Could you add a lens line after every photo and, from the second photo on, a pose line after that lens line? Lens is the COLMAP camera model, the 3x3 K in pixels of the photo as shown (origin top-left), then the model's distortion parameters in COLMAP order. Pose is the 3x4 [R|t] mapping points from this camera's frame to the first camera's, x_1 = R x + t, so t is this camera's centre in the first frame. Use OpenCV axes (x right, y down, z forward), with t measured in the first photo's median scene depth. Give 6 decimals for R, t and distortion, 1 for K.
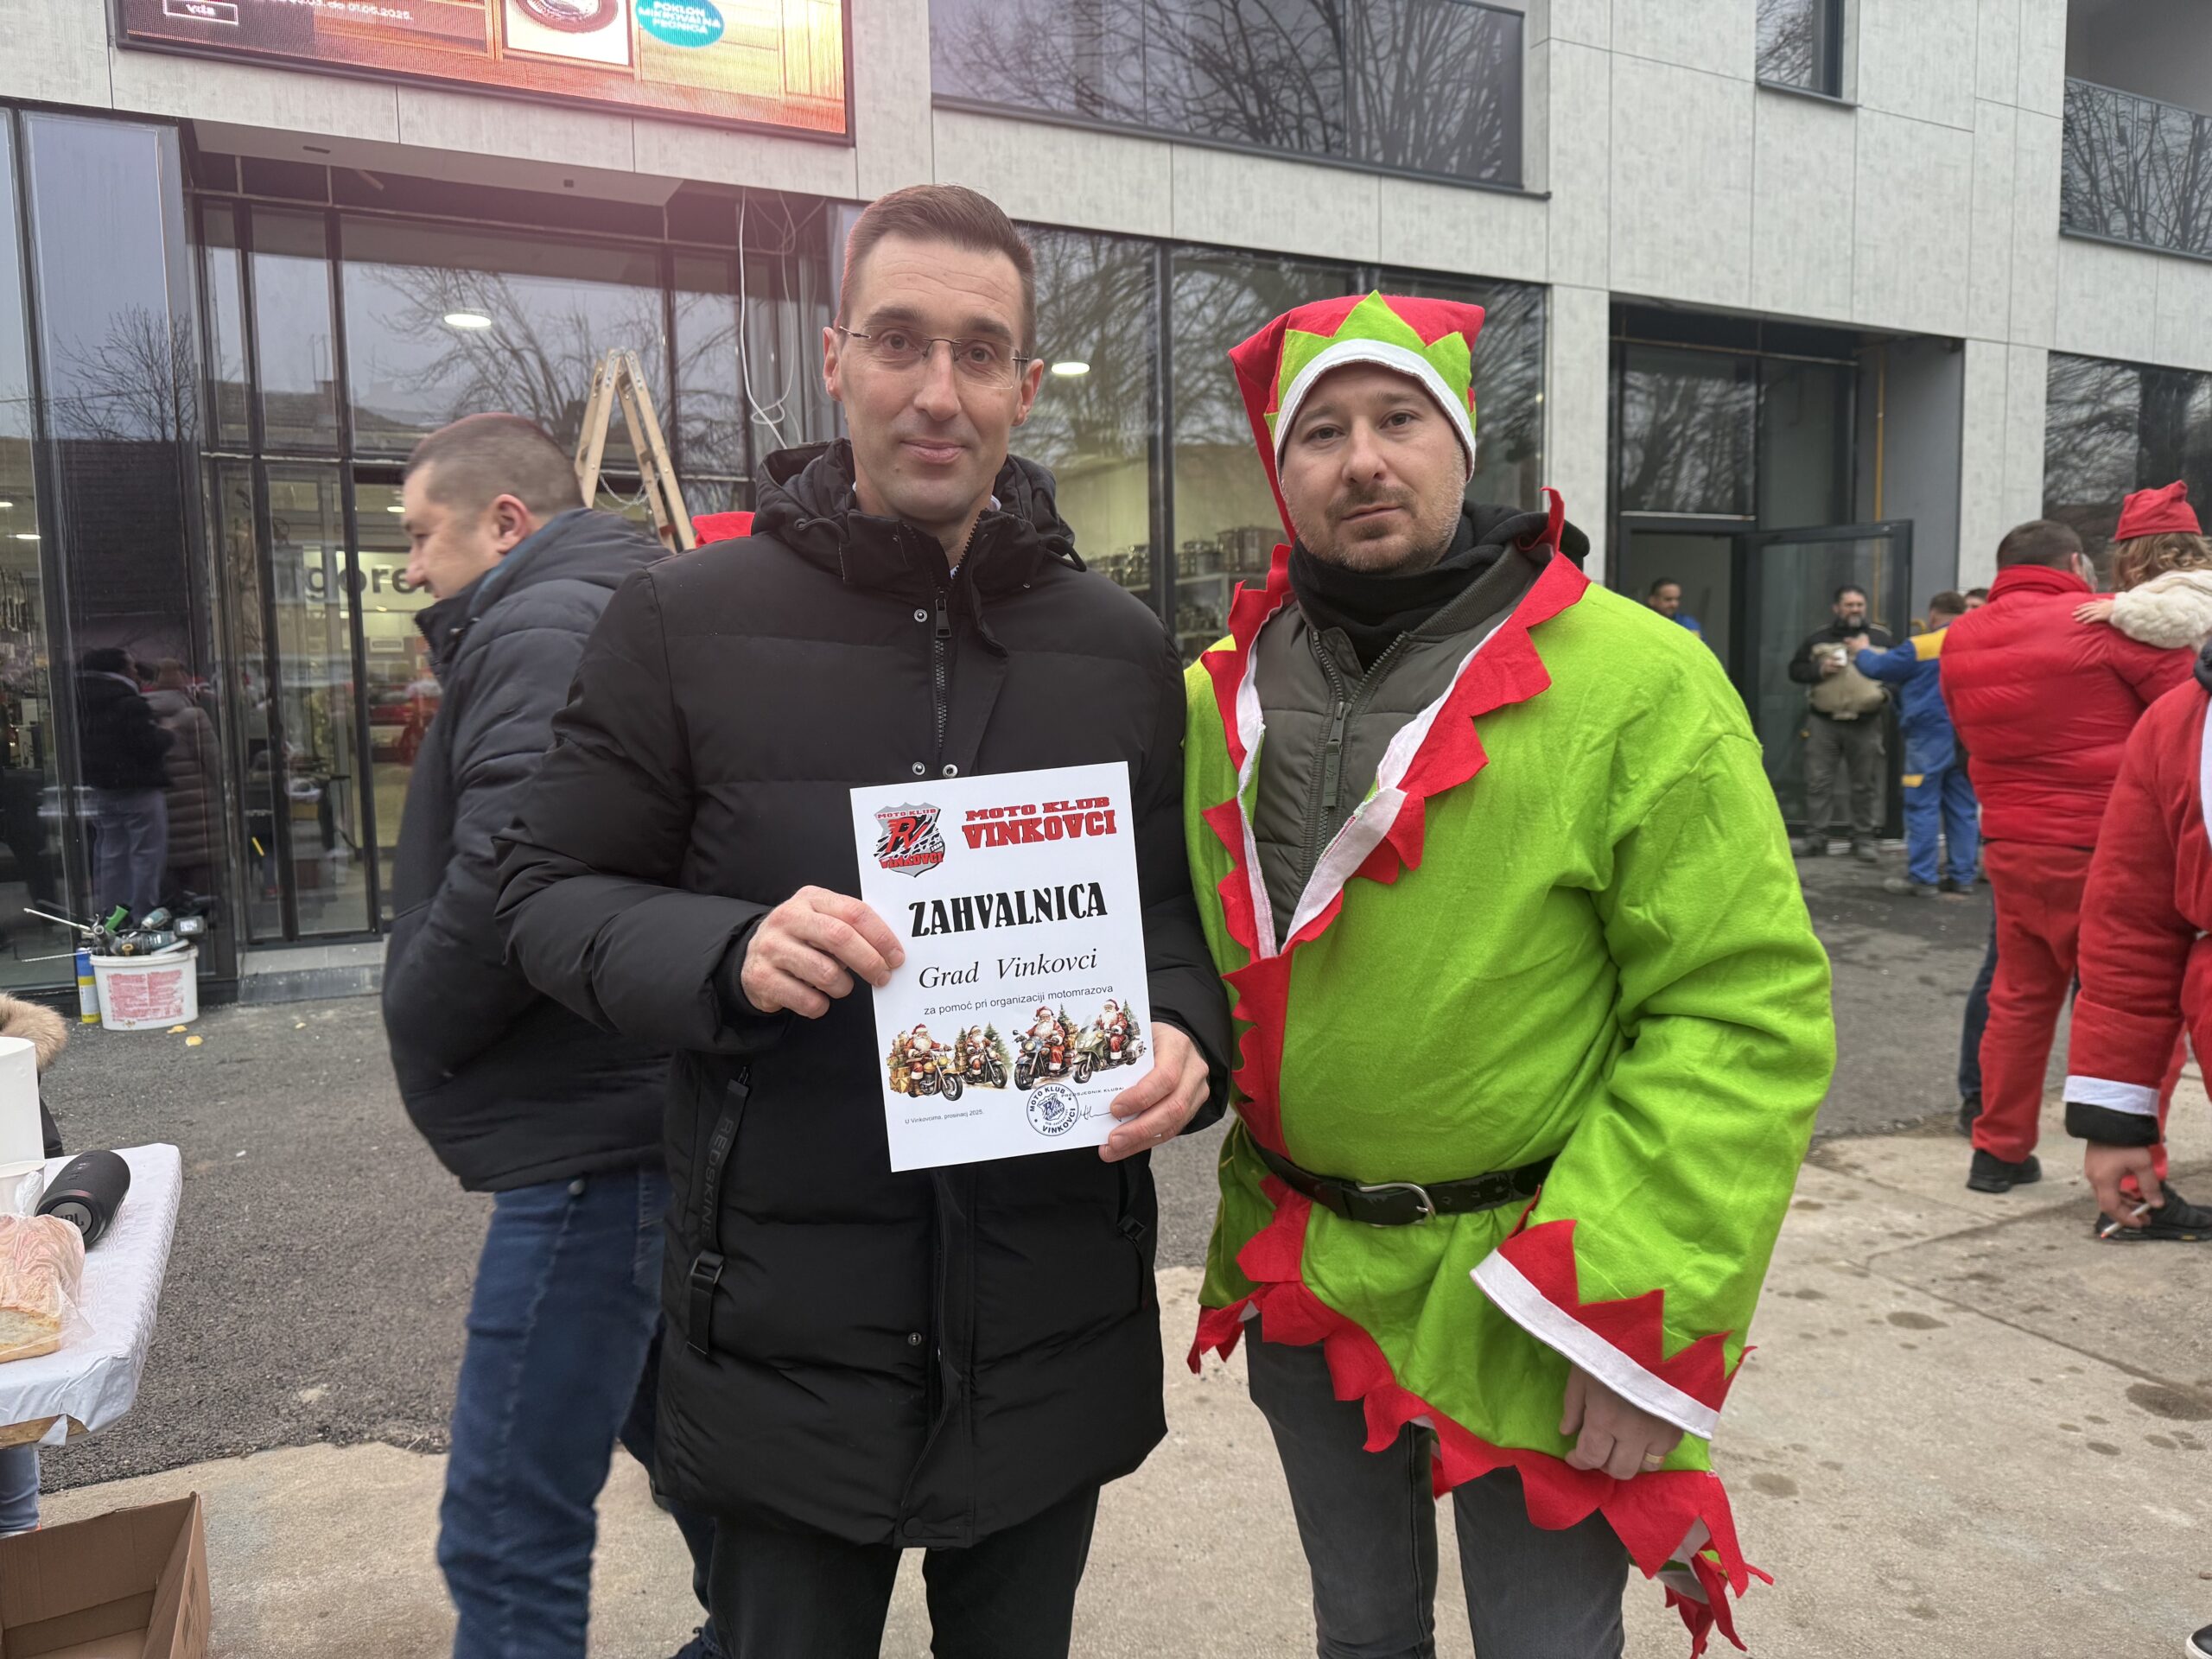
lens RADIAL K [[1583.7, 0, 1121.1], [0, 1583.7, 833.3], [0, 0, 1]] dist [-0.000795, -0.005184]
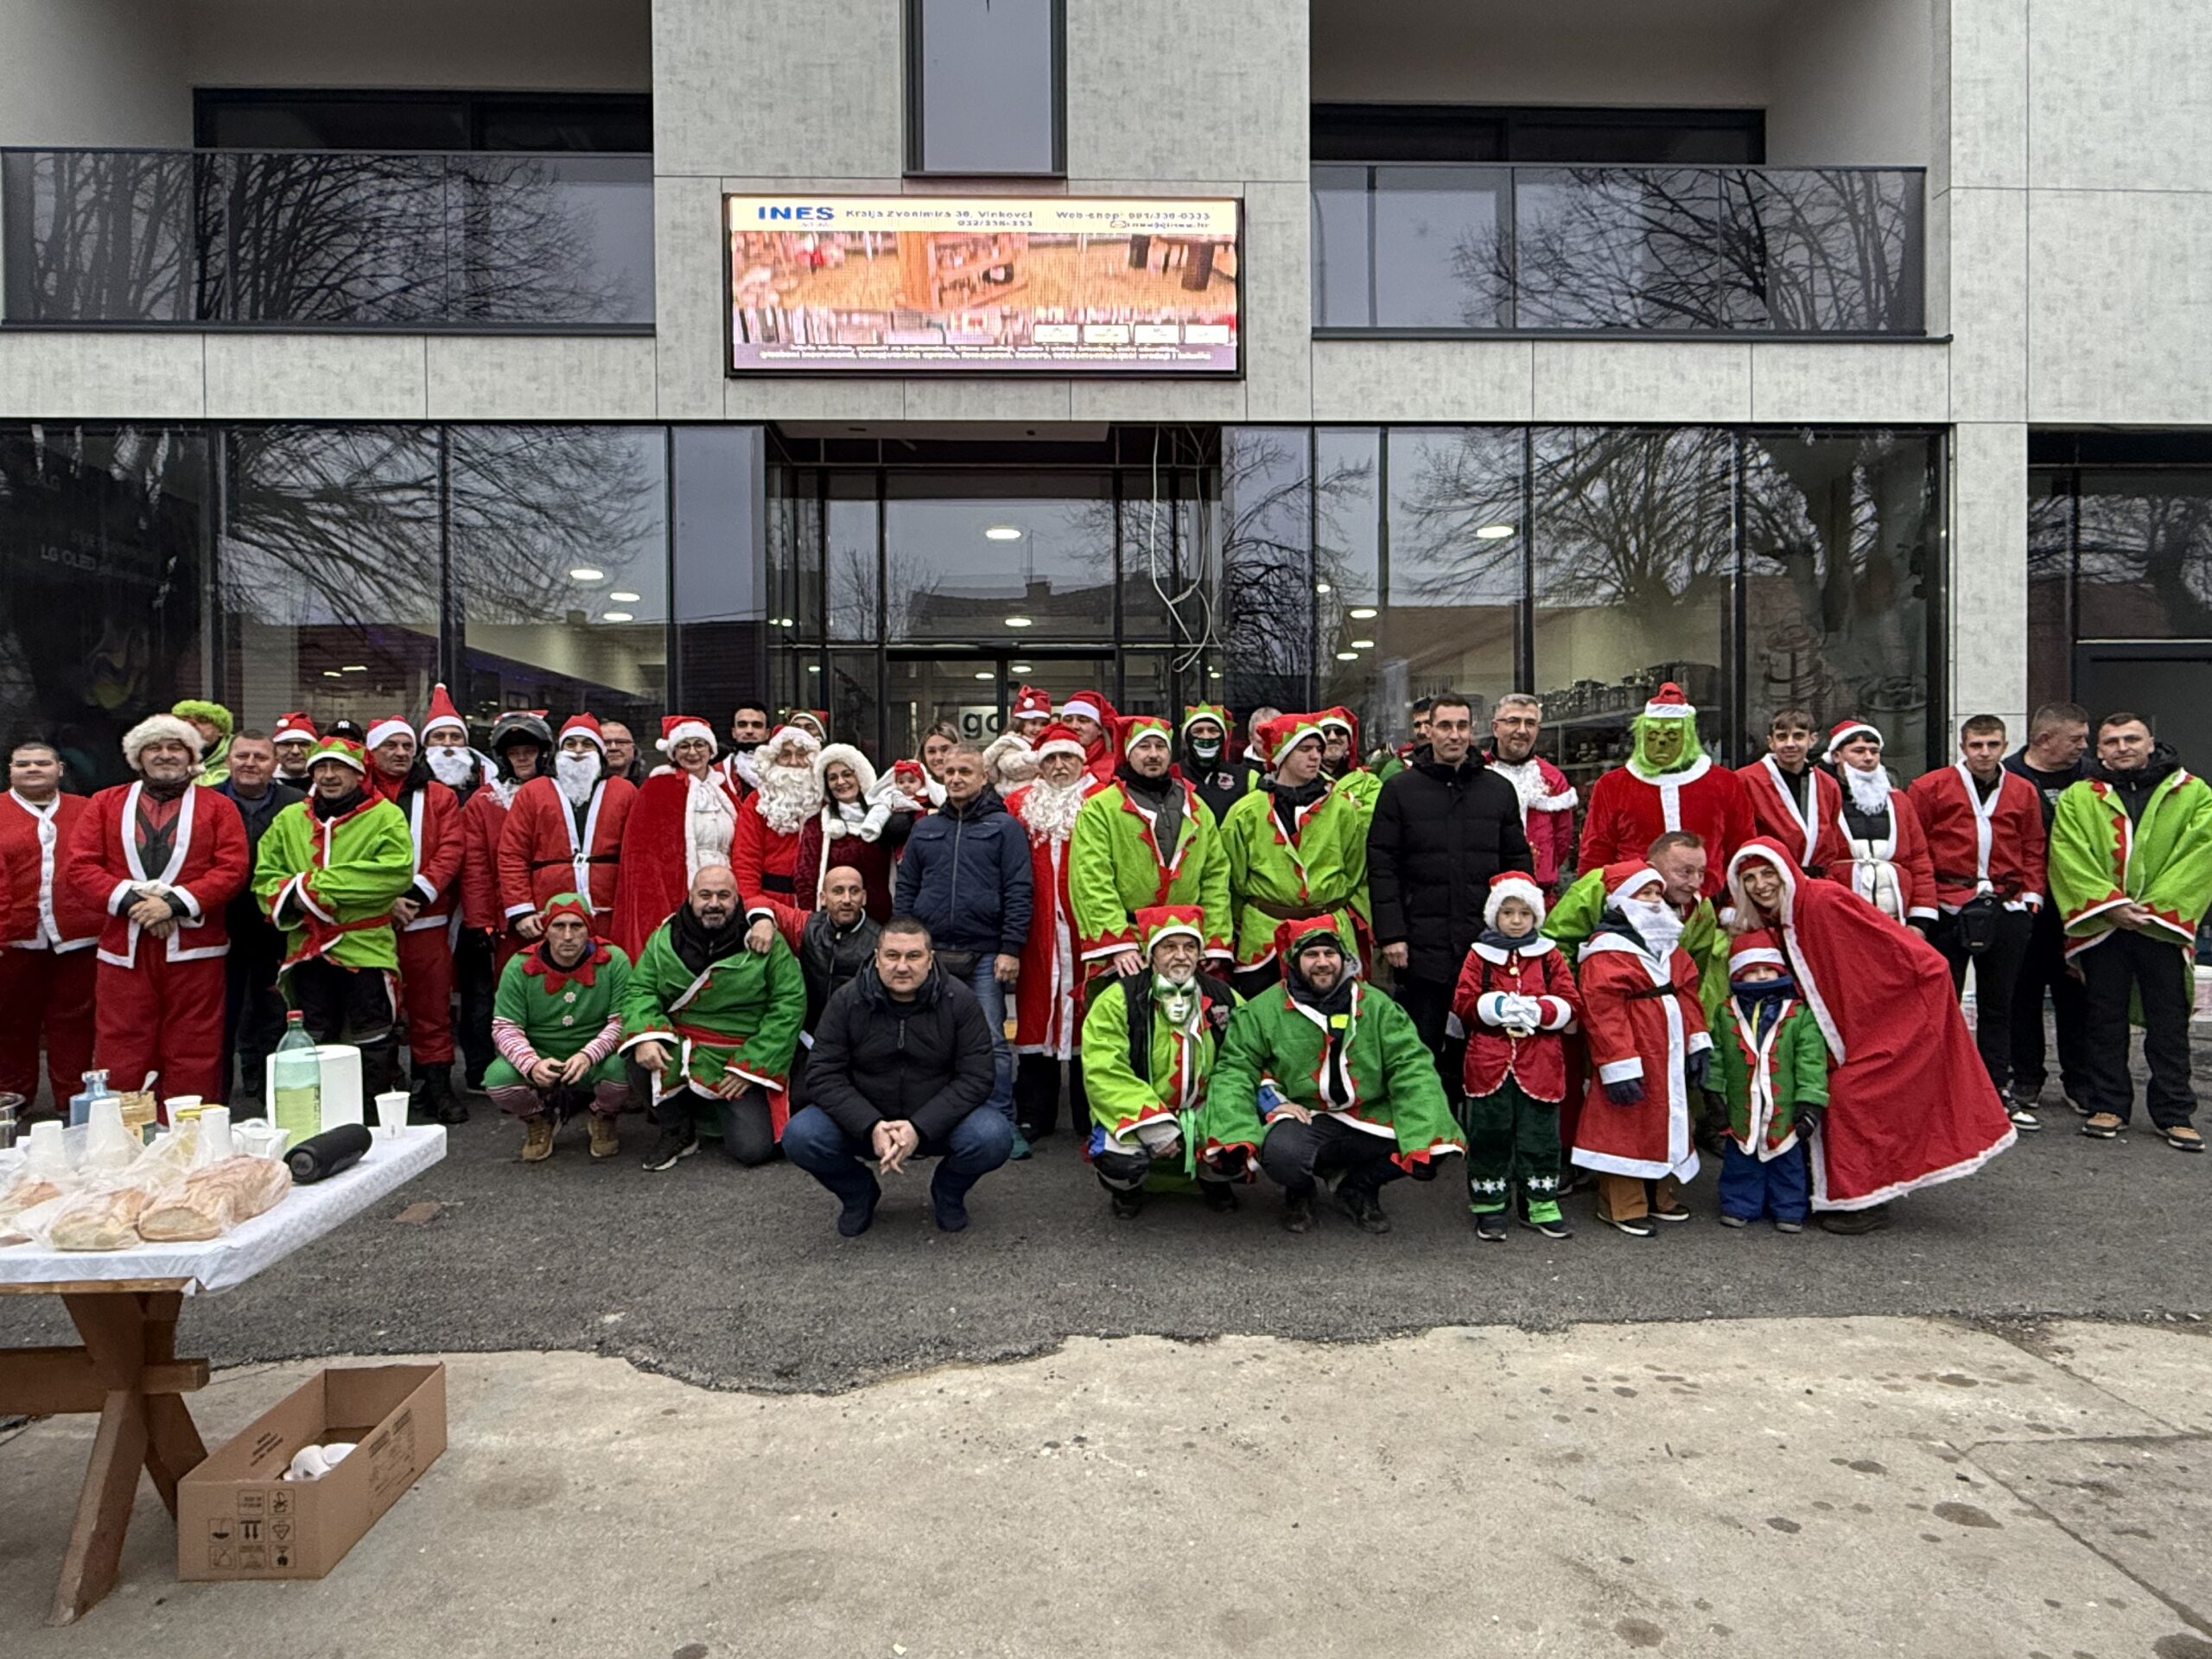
lens RADIAL K [[1376.3, 0, 1106.0], [0, 1376.3, 829.5], [0, 0, 1]] dist [-0.003386, 0.002538]
pose [[0.914509, 0.016630, -0.404225, 0.207905], [-0.045863, 0.996975, -0.062744, -0.014847], [0.401959, 0.075919, 0.912505, 0.006965]]
